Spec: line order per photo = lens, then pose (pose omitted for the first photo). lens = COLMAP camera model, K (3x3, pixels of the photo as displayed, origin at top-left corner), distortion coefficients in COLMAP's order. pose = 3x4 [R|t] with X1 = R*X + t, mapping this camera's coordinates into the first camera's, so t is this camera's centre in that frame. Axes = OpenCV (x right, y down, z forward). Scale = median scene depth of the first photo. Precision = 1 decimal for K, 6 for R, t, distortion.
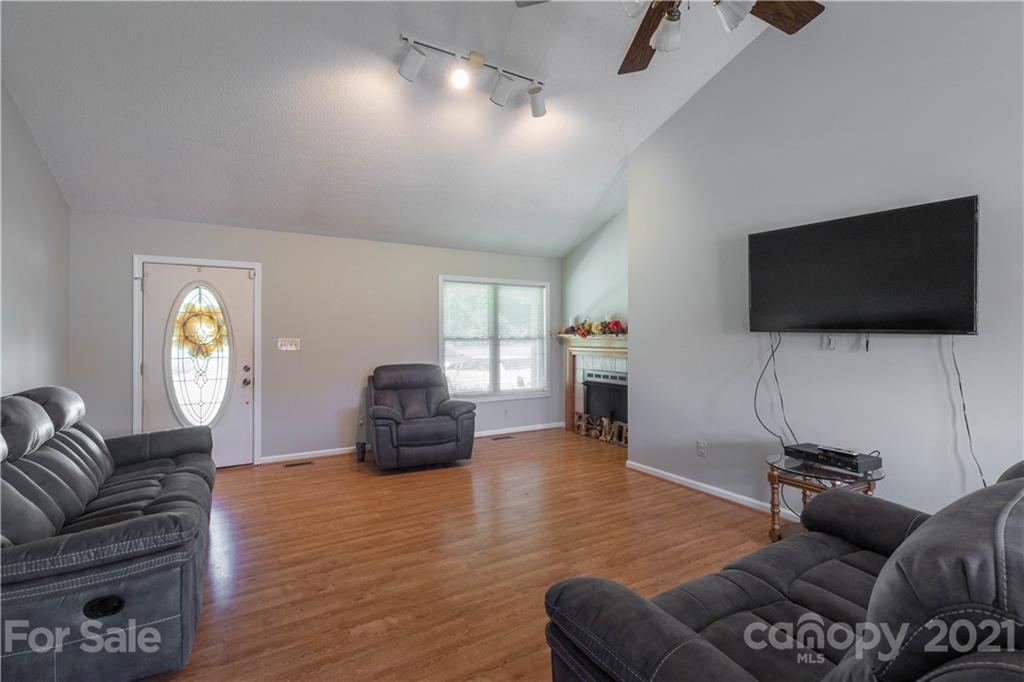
lens RADIAL K [[463.6, 0, 507.1], [0, 463.6, 337.0], [0, 0, 1]] dist [0.004431, -0.000016]
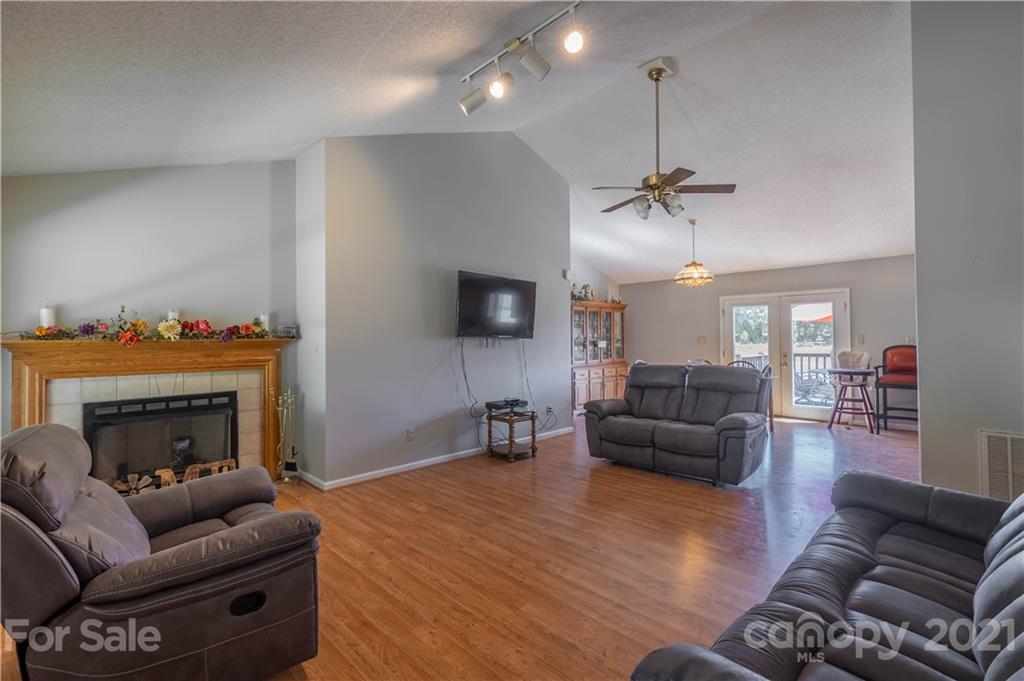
lens RADIAL K [[463.6, 0, 507.3], [0, 463.6, 337.7], [0, 0, 1]] dist [0.004431, -0.000016]
pose [[-0.230094, 0.006208, 0.973149, -0.883371], [0.010632, 0.999936, -0.003865, -0.002542], [-0.973110, 0.009457, -0.230146, 1.124213]]
